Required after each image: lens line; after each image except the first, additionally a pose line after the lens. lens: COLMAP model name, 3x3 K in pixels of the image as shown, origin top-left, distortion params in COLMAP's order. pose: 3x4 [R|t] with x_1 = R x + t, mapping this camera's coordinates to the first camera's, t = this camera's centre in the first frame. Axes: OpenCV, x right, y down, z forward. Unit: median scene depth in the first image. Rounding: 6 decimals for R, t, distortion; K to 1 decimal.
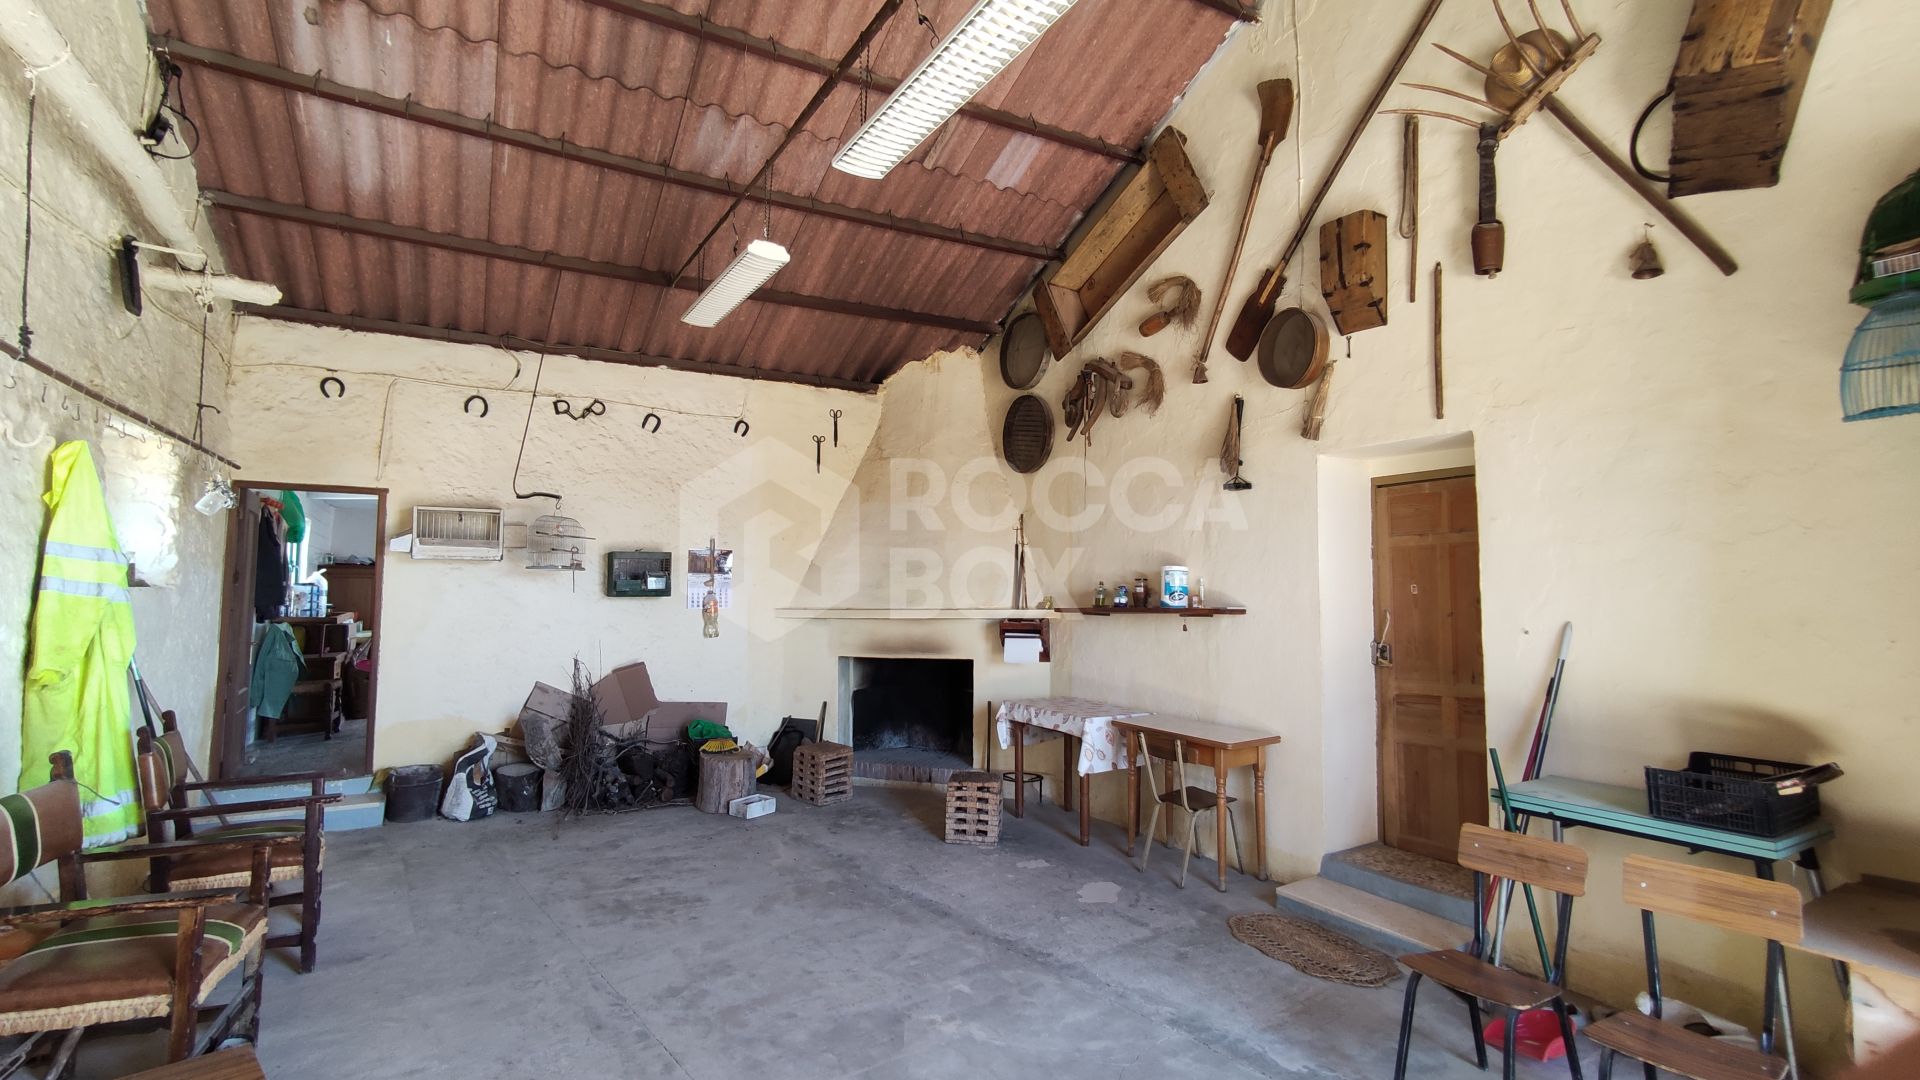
lens RADIAL K [[919.8, 0, 960.0], [0, 919.8, 540.0], [0, 0, 1]] dist [-0.001229, 0.000014]
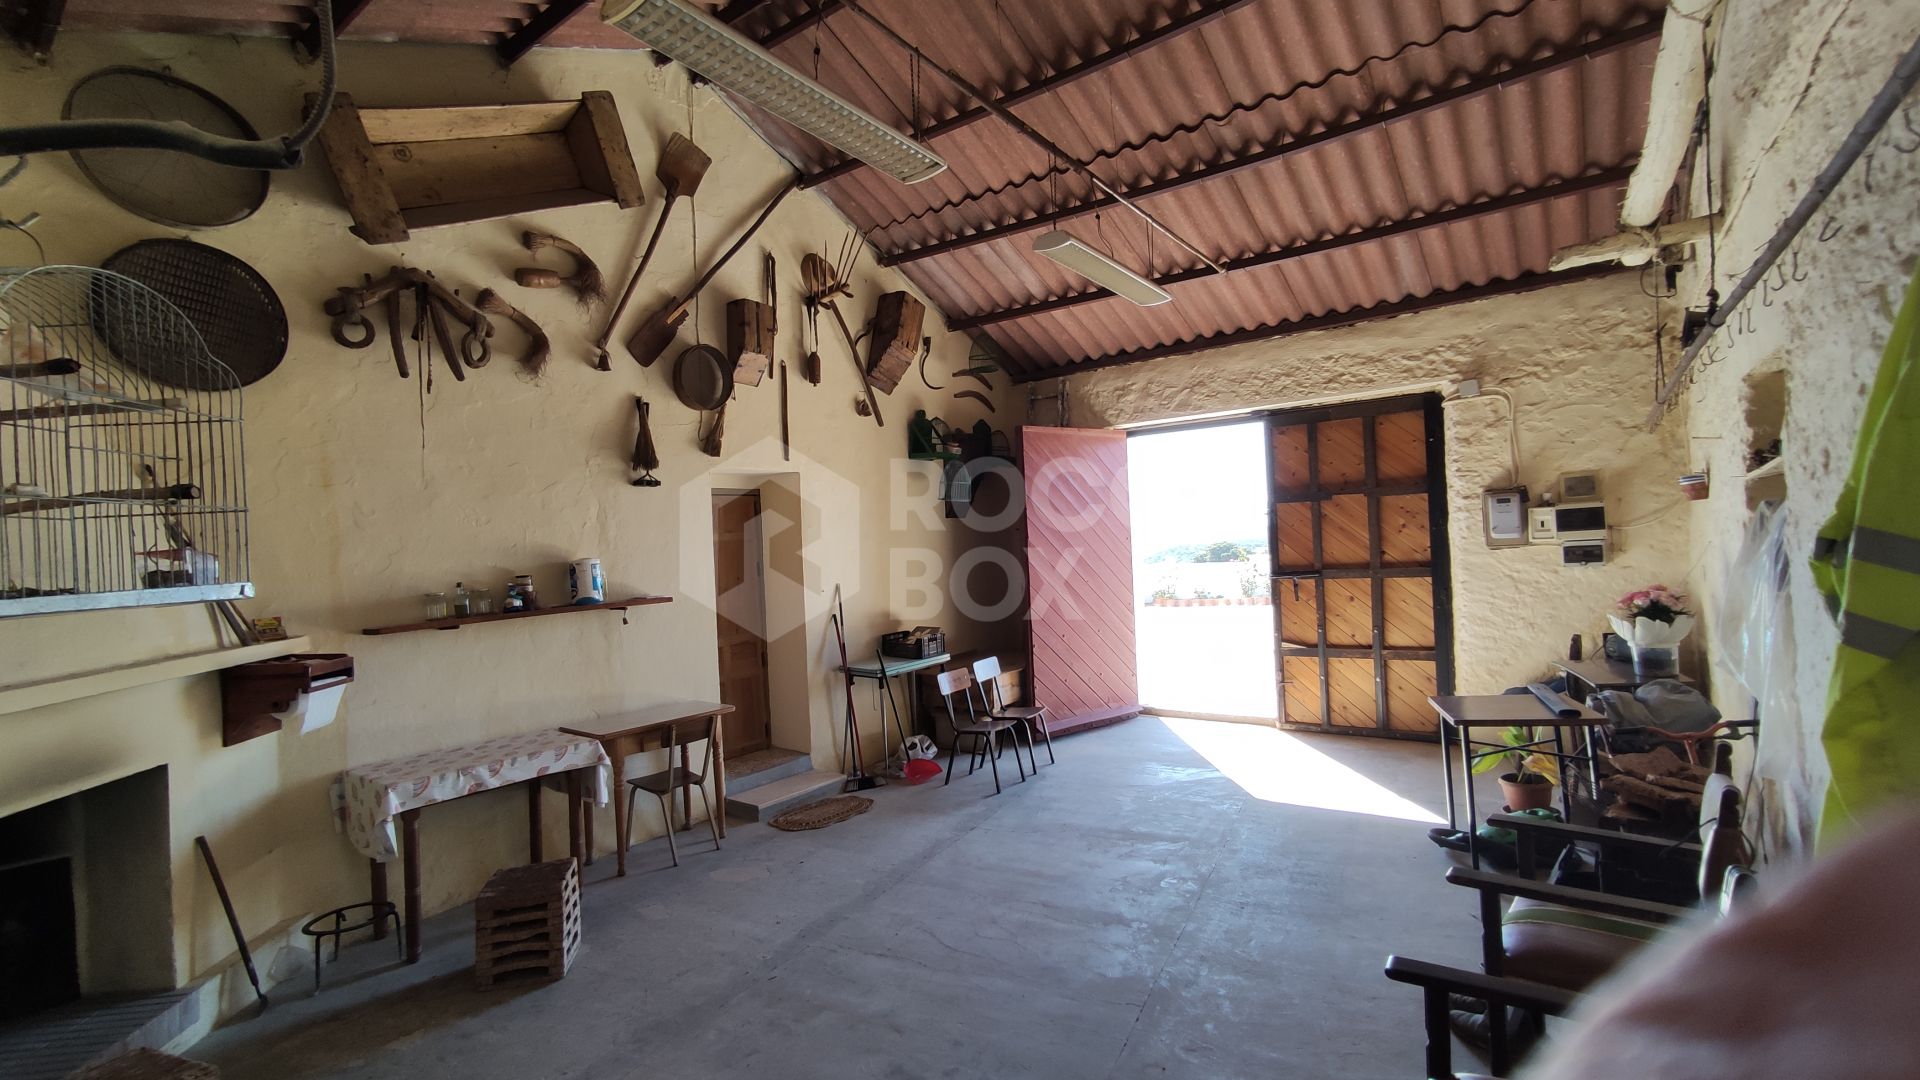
lens RADIAL K [[919.8, 0, 960.0], [0, 919.8, 540.0], [0, 0, 1]] dist [-0.001229, 0.000014]
pose [[-0.448906, 0.021473, 0.893321, -0.809444], [-0.003553, 0.999660, -0.025815, 0.034232], [-0.893572, -0.014762, -0.448677, 1.145070]]
